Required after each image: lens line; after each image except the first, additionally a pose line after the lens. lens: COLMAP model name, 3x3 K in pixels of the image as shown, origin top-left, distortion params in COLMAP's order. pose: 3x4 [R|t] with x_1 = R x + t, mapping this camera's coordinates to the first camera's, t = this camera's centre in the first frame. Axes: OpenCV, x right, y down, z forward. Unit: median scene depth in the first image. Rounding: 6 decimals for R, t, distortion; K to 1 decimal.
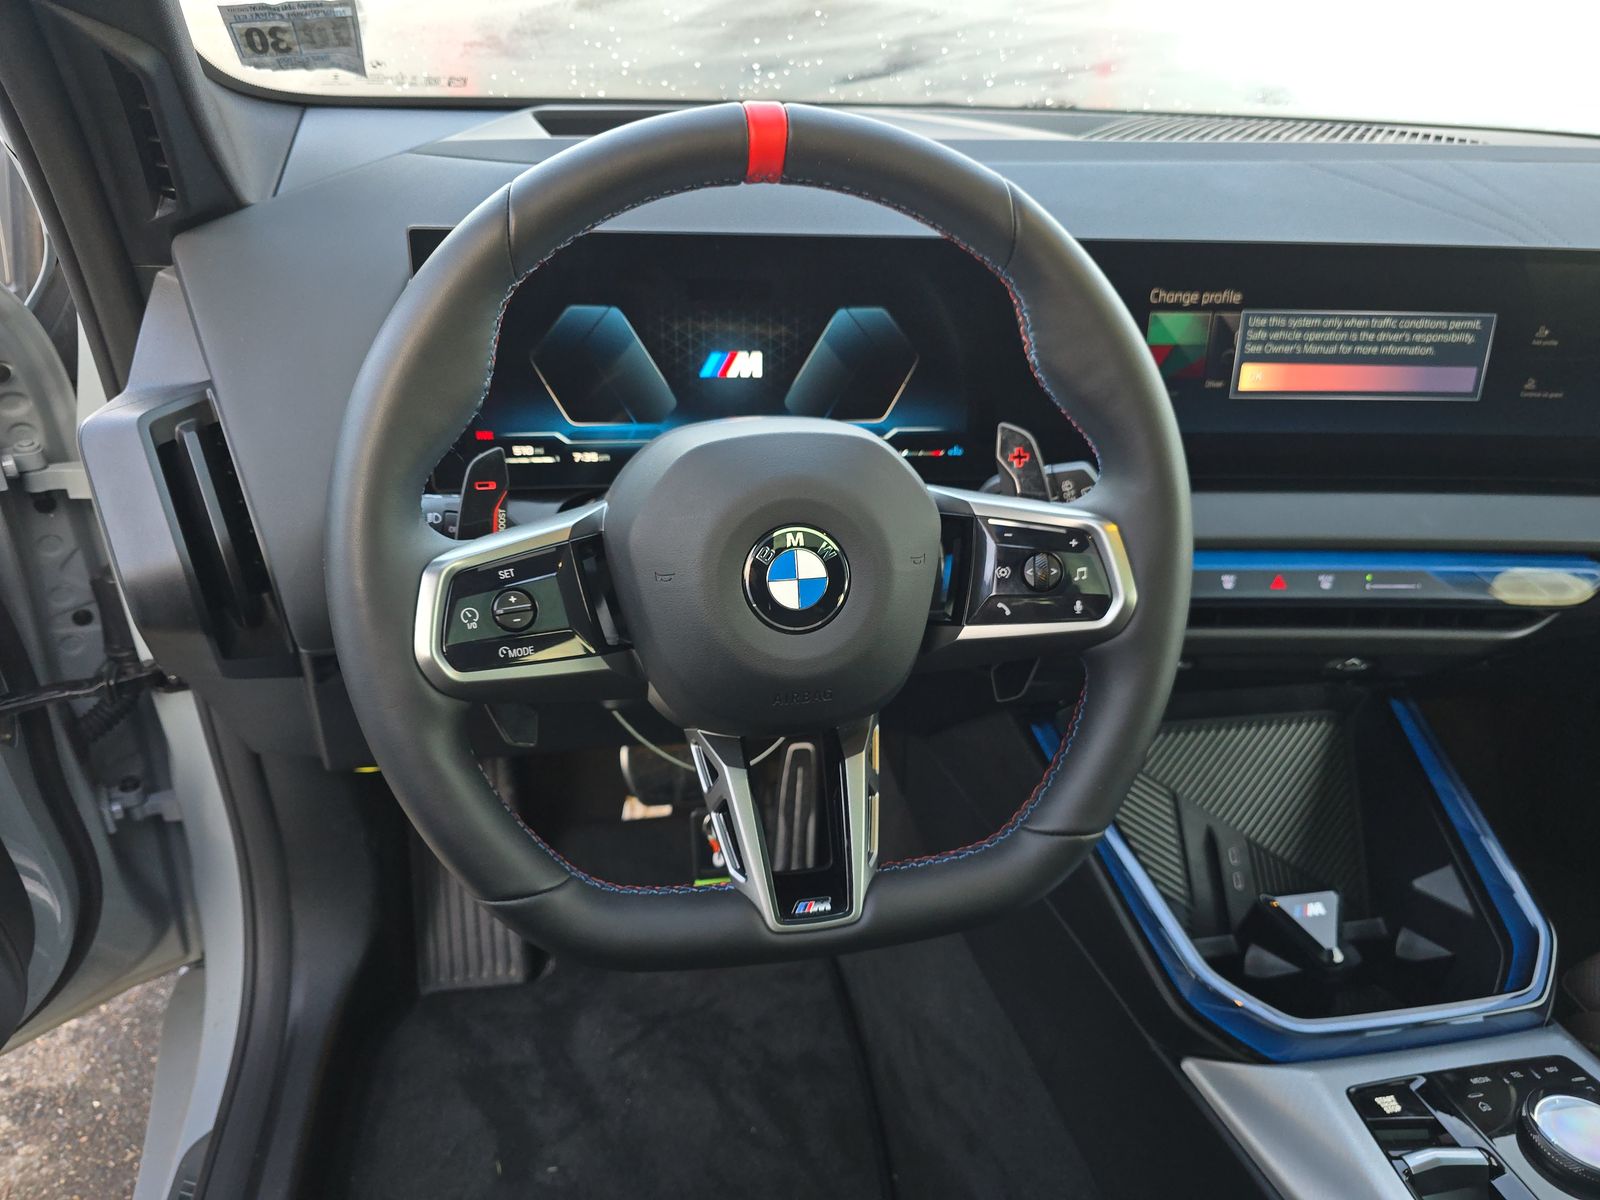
lens RADIAL K [[1103.6, 0, 782.5], [0, 1103.6, 600.9], [0, 0, 1]] dist [0.050255, -0.056727]
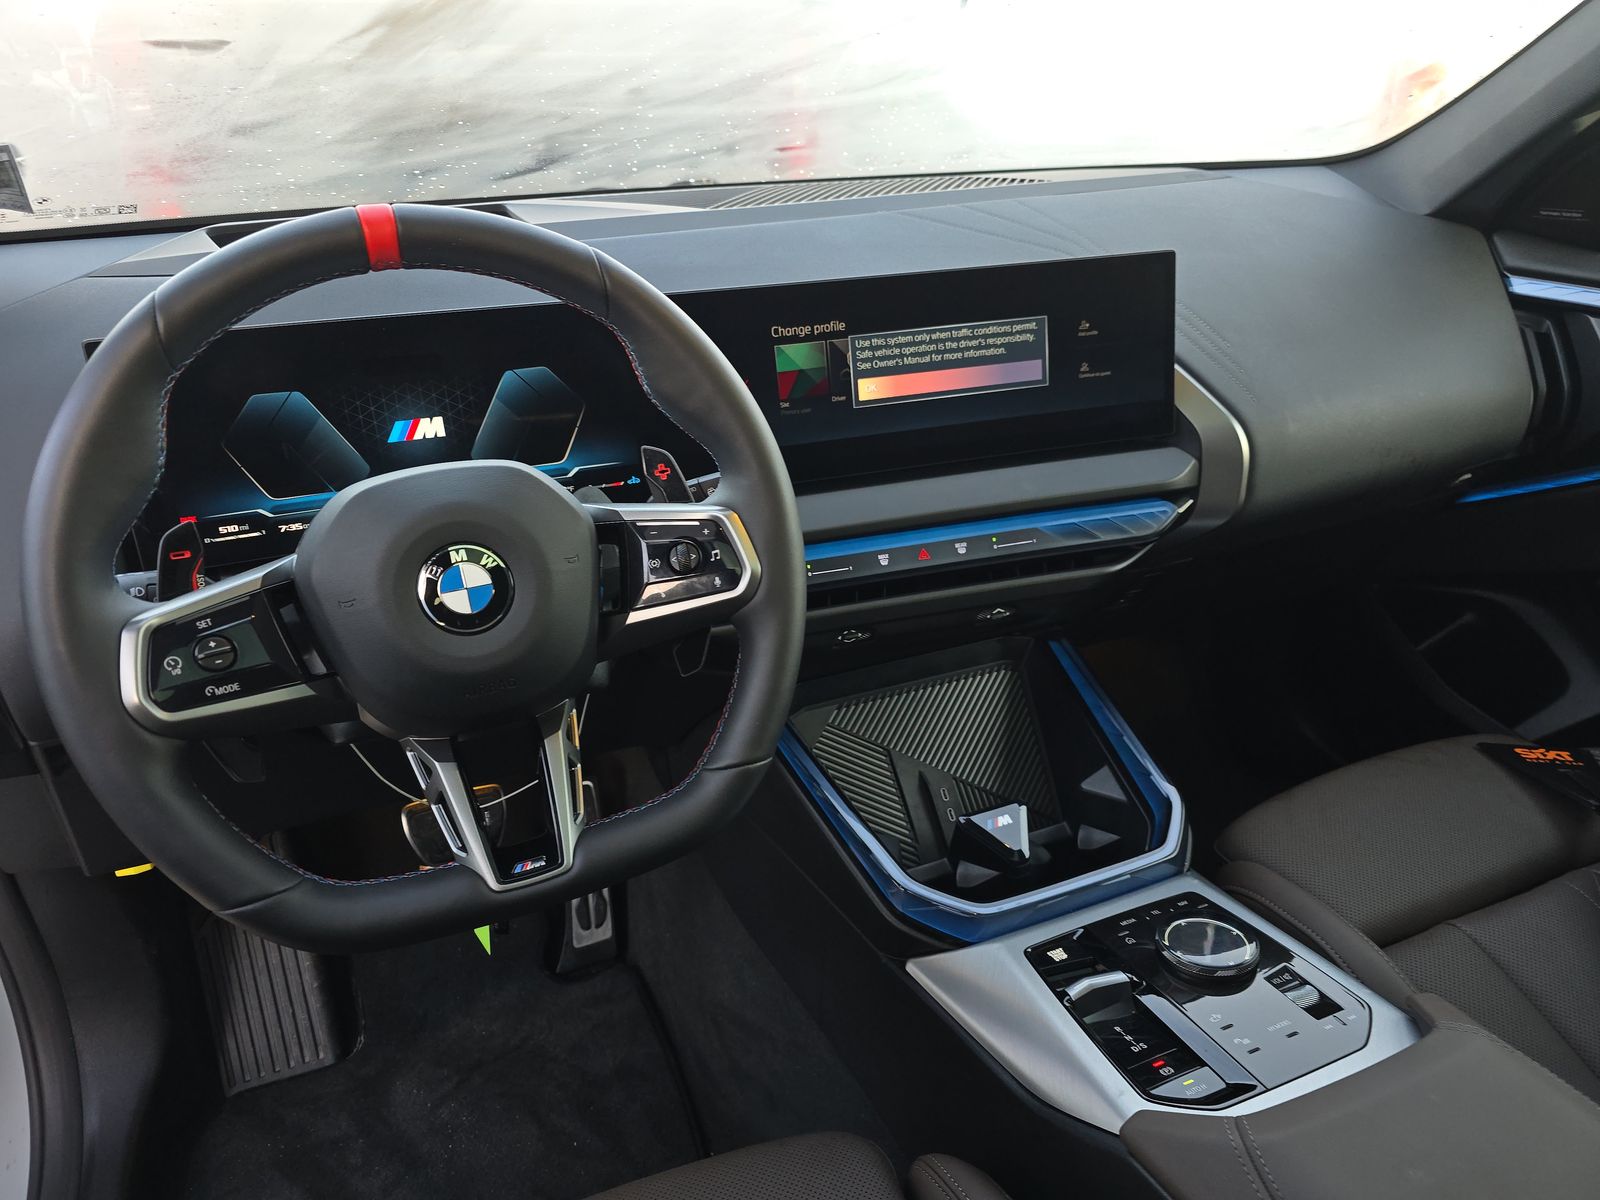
lens RADIAL K [[1098.2, 0, 787.0], [0, 1098.2, 606.1], [0, 0, 1]] dist [0.060465, -0.057779]
pose [[0.973467, -0.153992, 0.169258, 0.103074], [0.163634, 0.985517, -0.044491, 0.076463], [-0.159955, 0.071007, 0.984567, -0.161345]]
